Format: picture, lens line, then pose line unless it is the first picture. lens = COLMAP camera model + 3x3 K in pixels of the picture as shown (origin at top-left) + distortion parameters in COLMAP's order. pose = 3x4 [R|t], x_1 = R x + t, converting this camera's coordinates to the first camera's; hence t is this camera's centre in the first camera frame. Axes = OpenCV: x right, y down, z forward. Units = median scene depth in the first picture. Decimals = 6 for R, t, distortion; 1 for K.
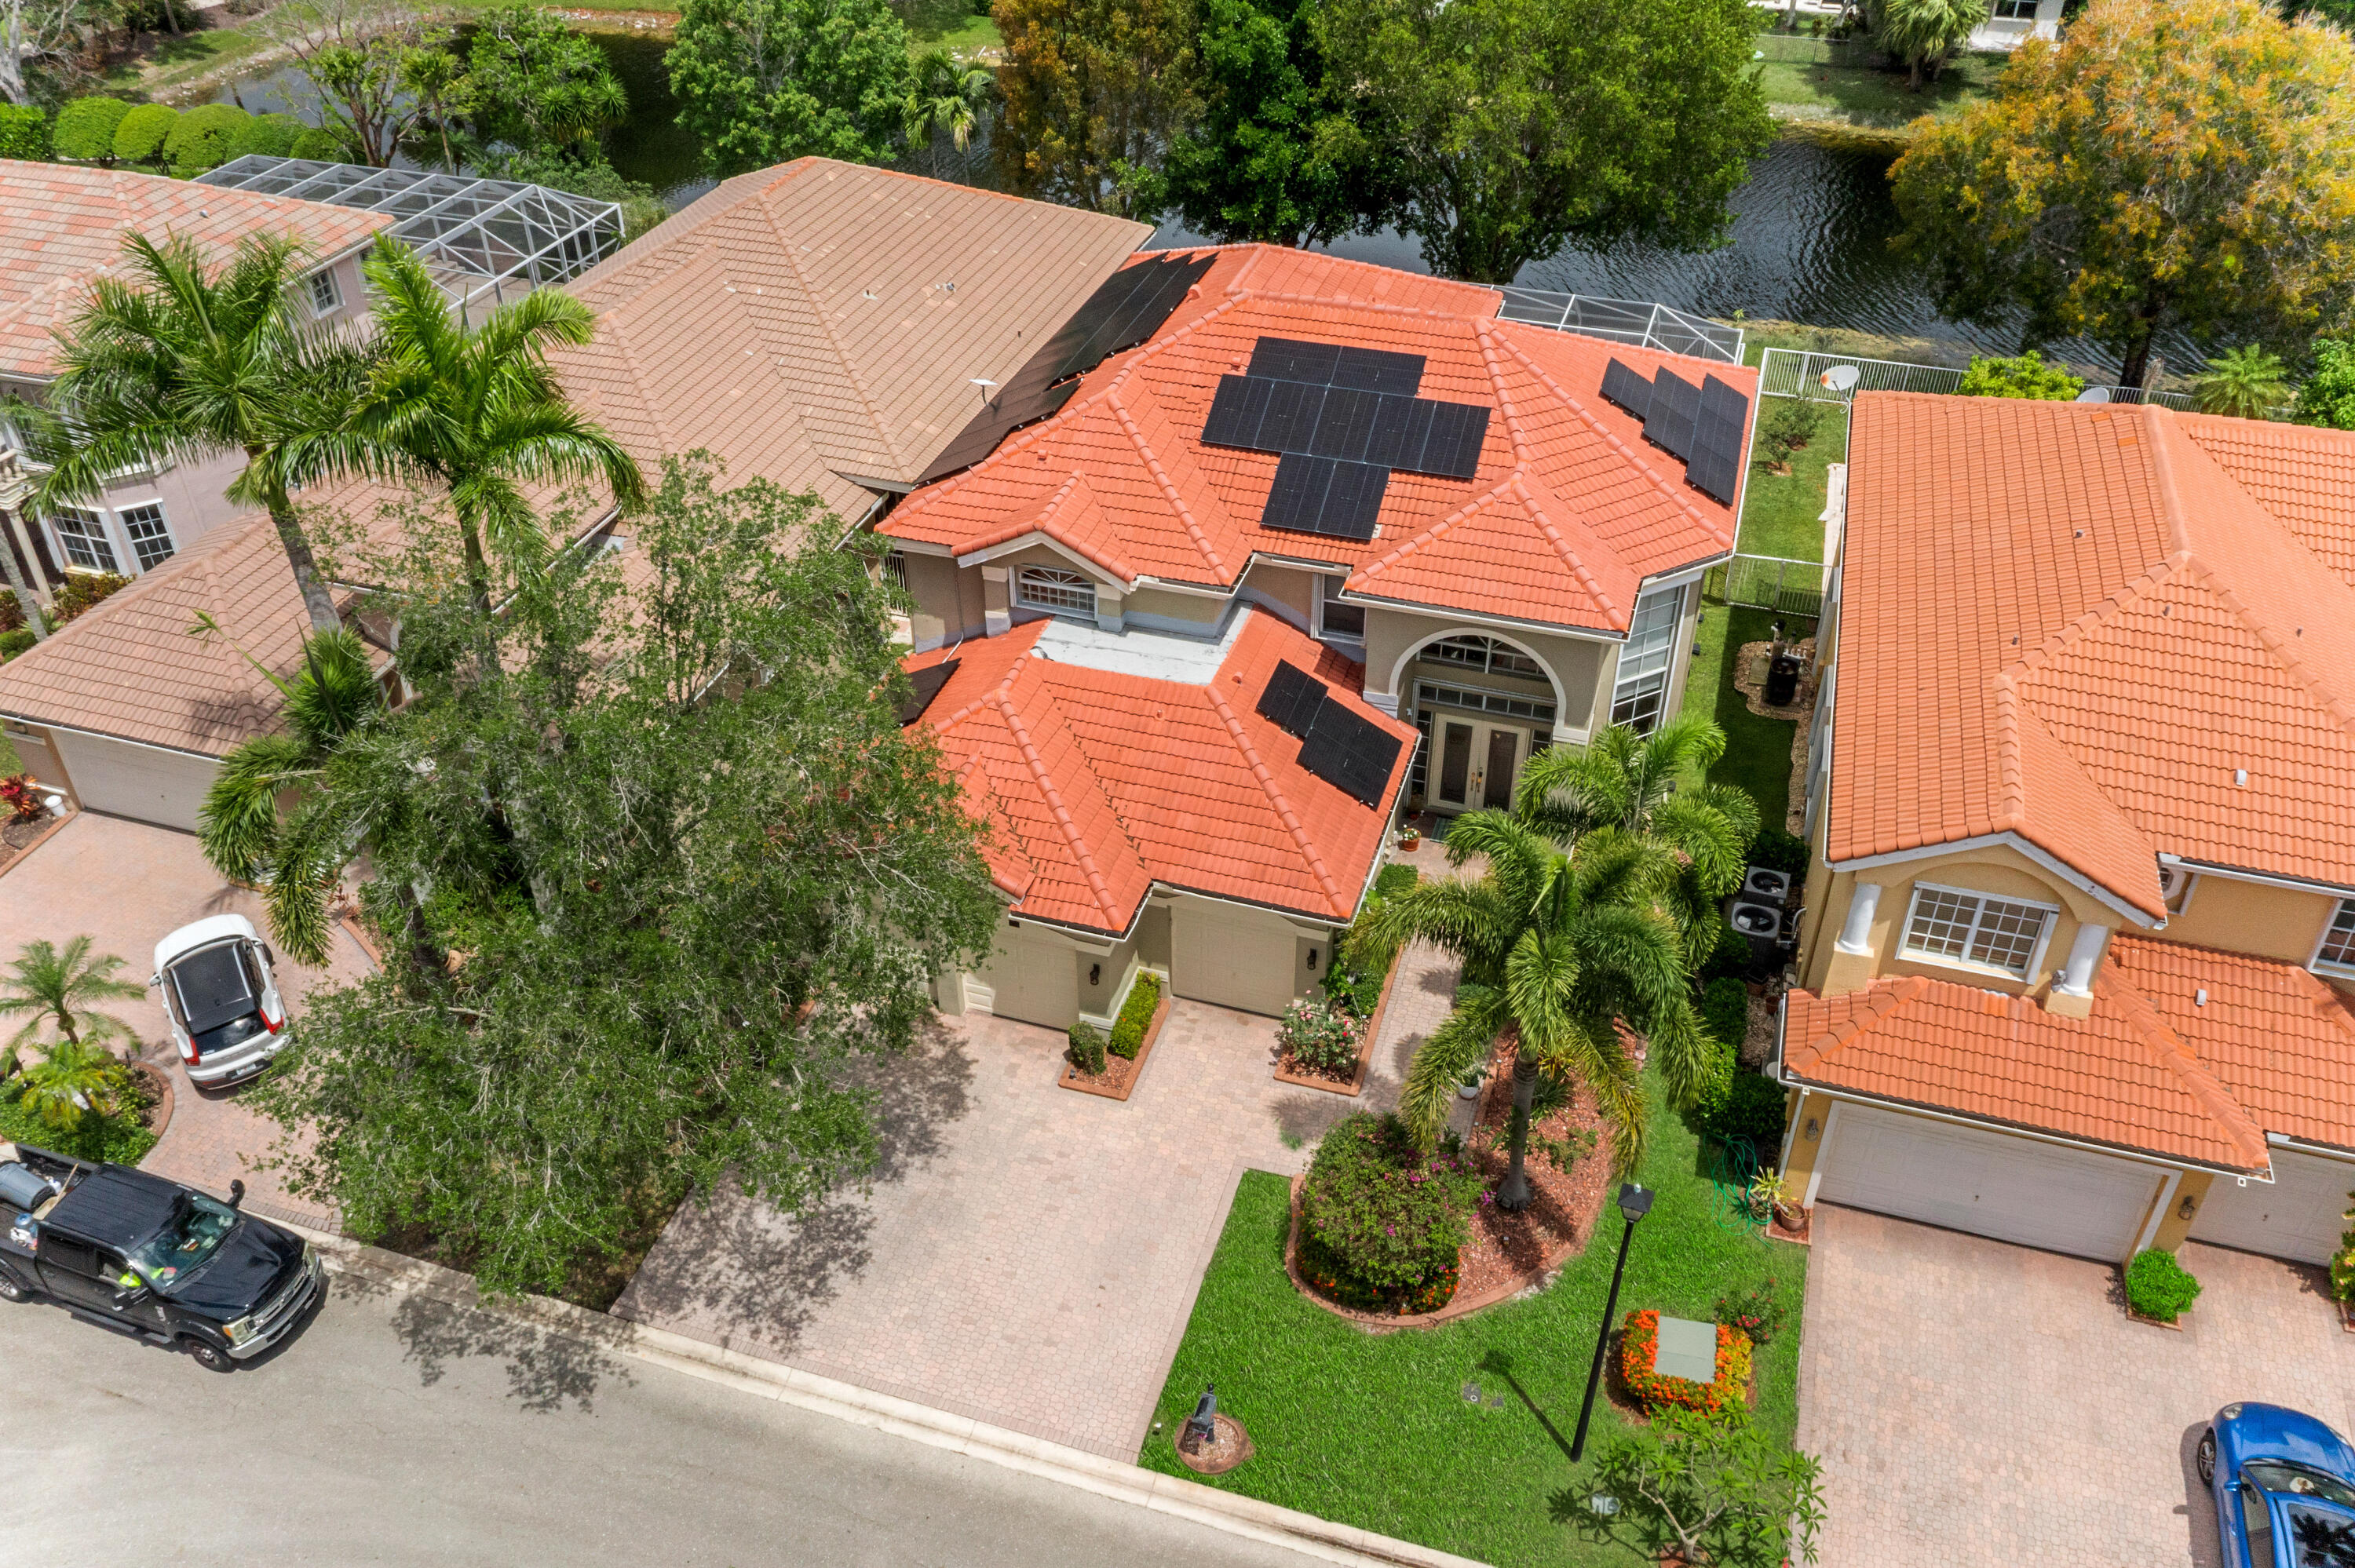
lens RADIAL K [[1885.9, 0, 1172.0], [0, 1885.9, 783.7], [0, 0, 1]] dist [0.000368, 0.002151]
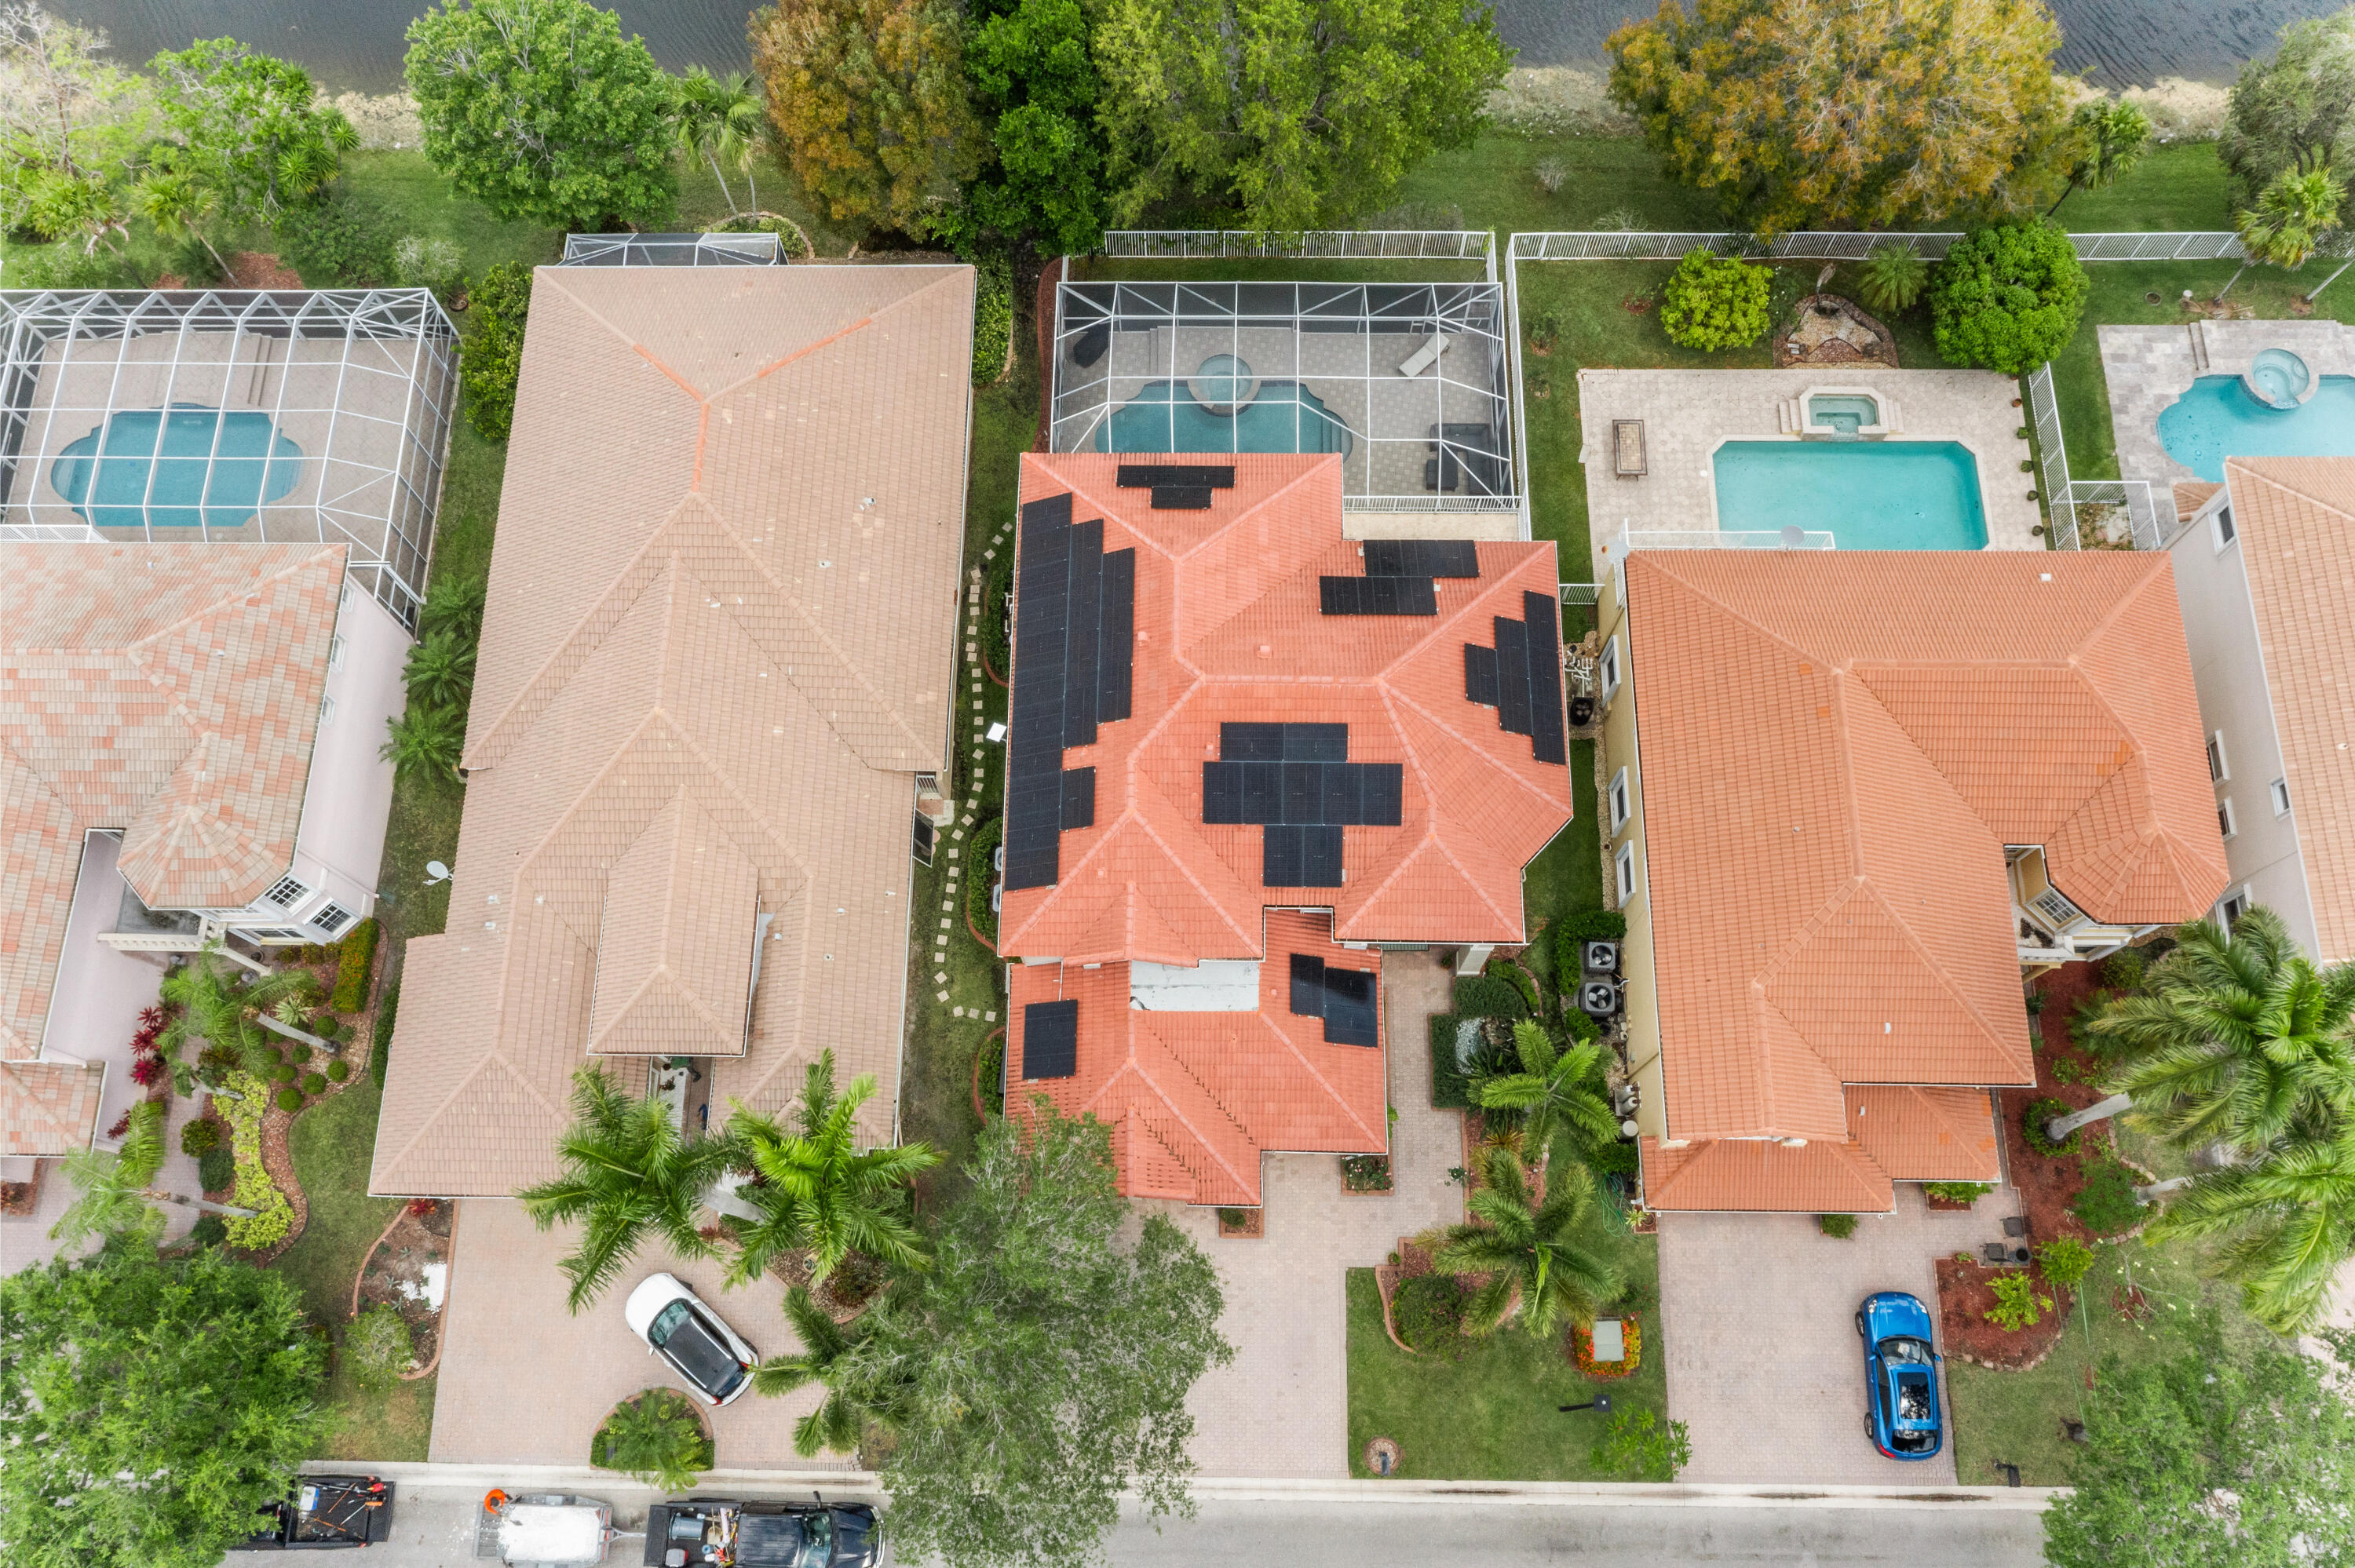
lens RADIAL K [[1885.9, 0, 1172.0], [0, 1885.9, 783.7], [0, 0, 1]] dist [0.000368, 0.002151]
pose [[0.955238, -0.282358, 0.088287, -0.125158], [0.177292, 0.785279, 0.593216, -1.069613], [-0.236829, -0.551009, 0.800188, -0.091863]]
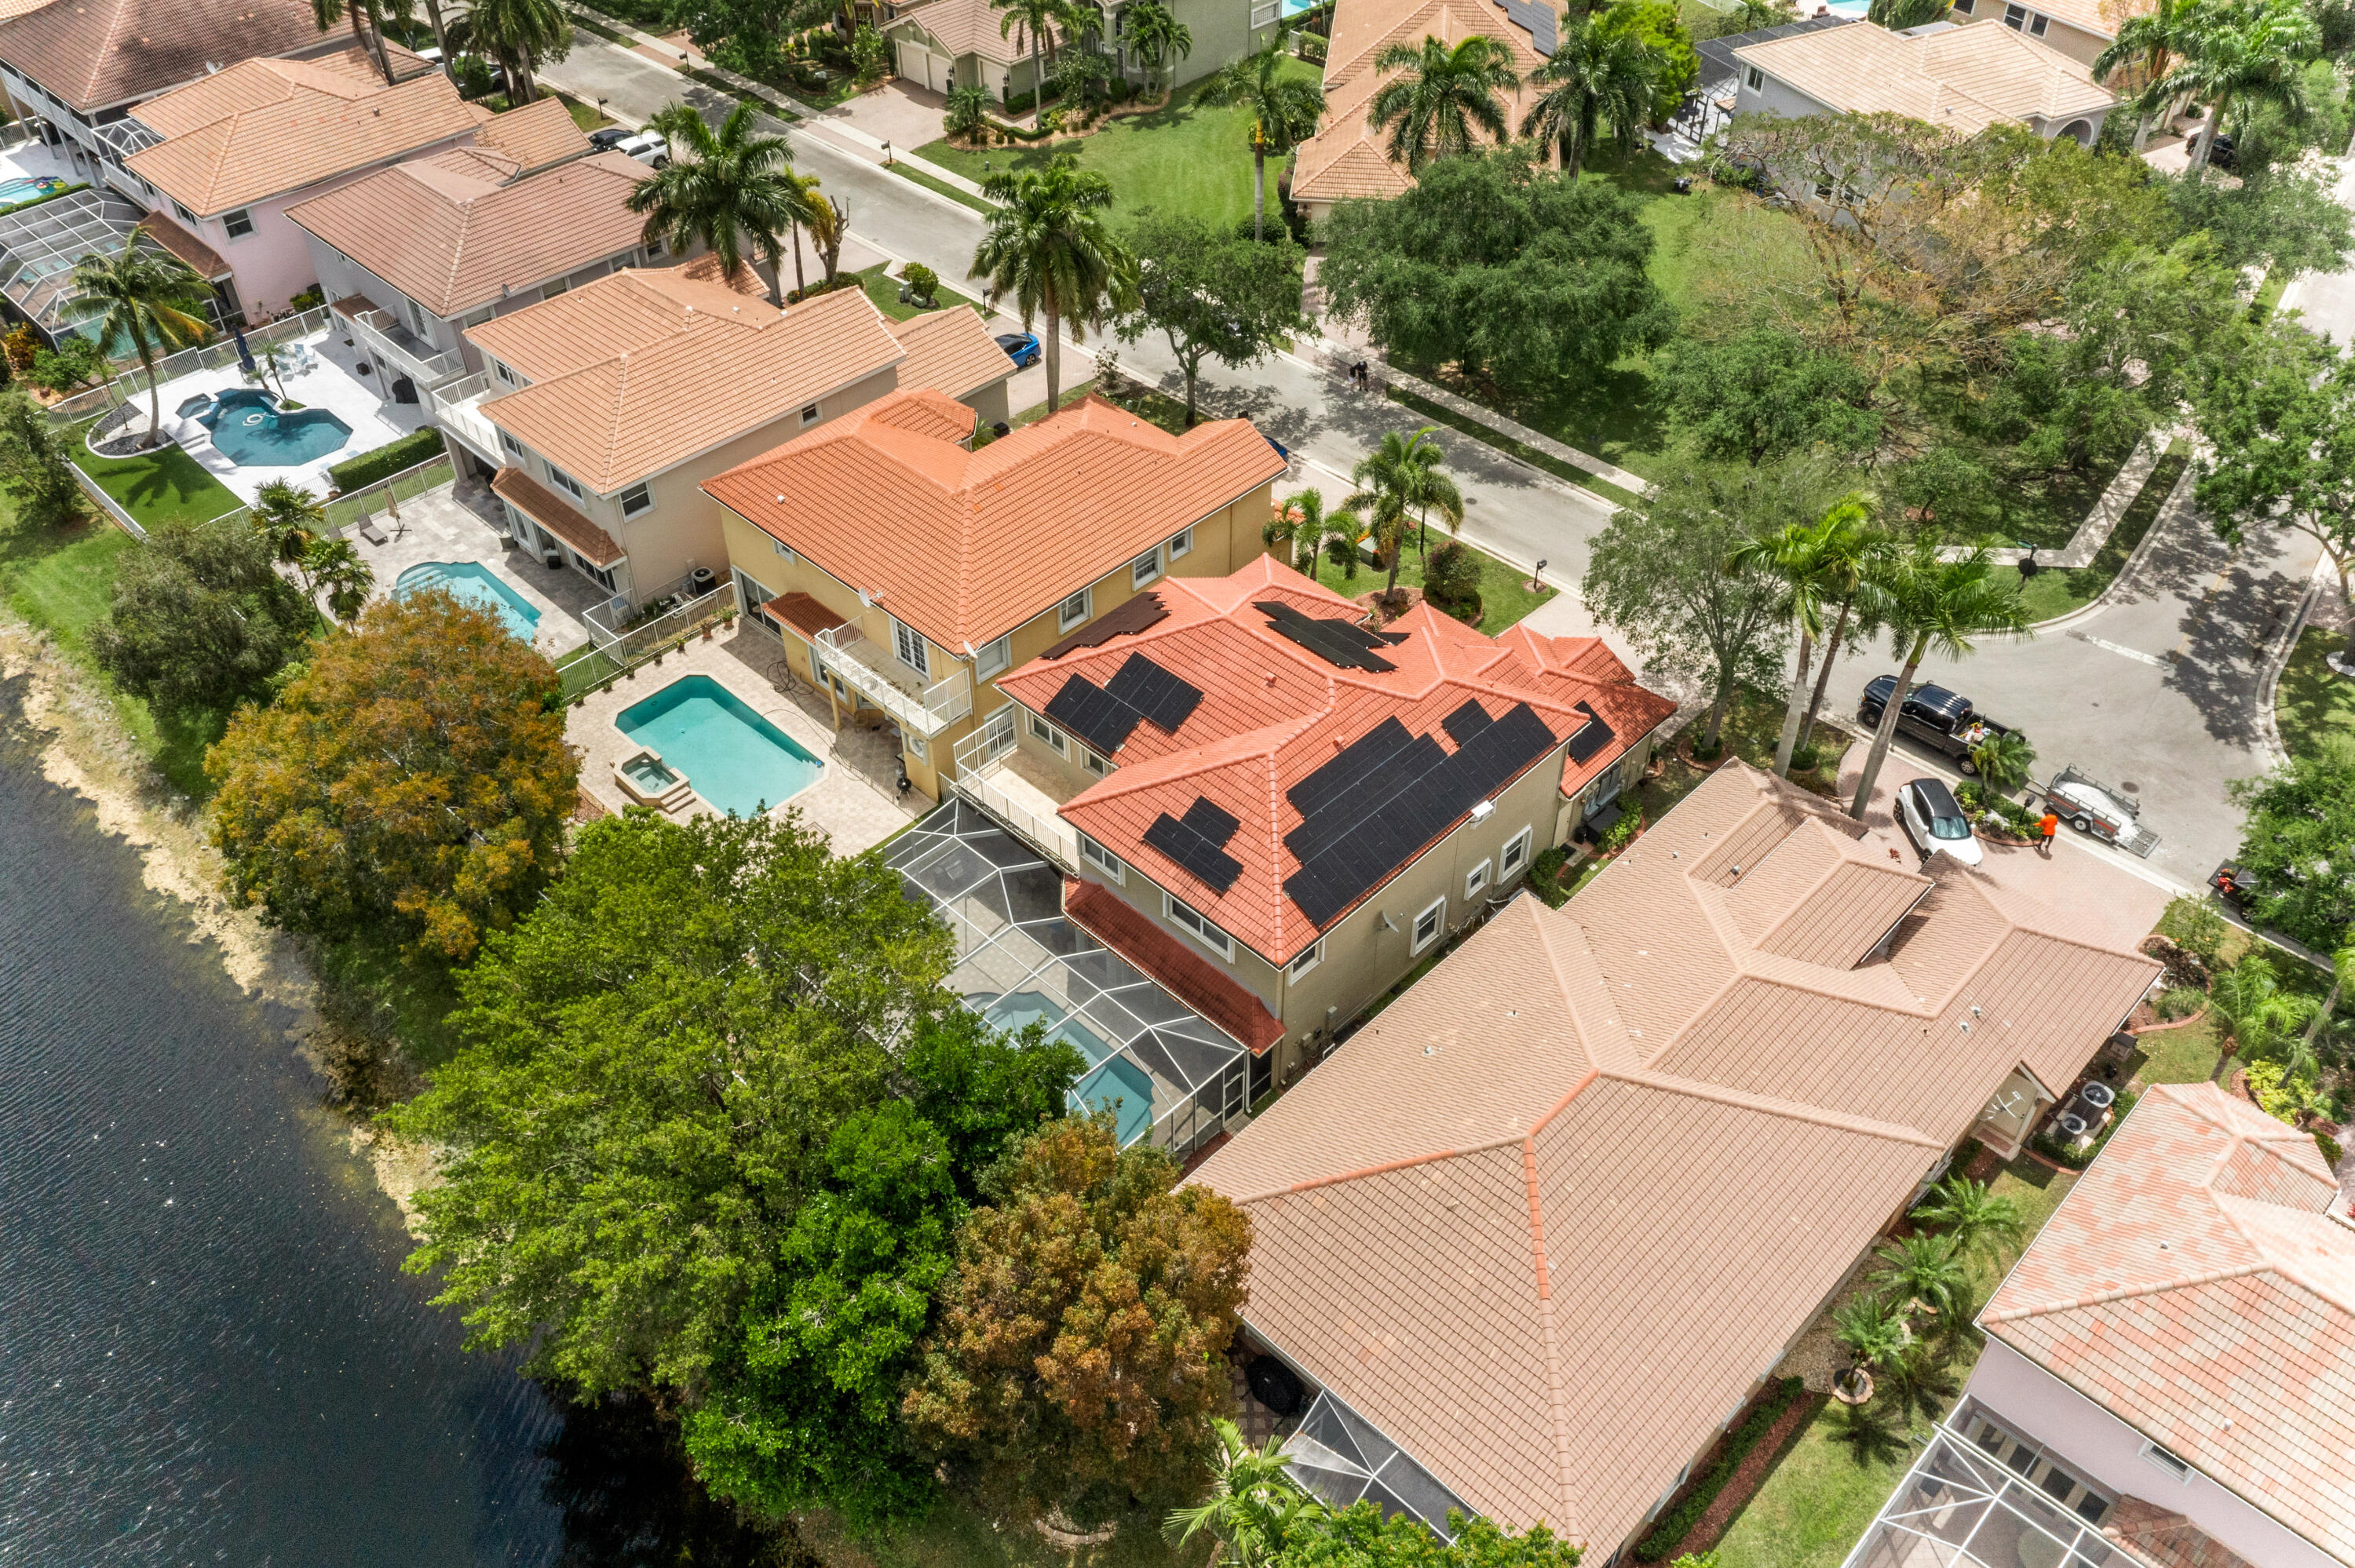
lens RADIAL K [[1885.9, 0, 1172.0], [0, 1885.9, 783.7], [0, 0, 1]] dist [0.000368, 0.002151]
pose [[-0.893978, -0.296964, 0.335582, -0.427977], [0.263160, 0.258220, 0.929553, -1.884302], [-0.362698, 0.919312, -0.152694, 1.512031]]
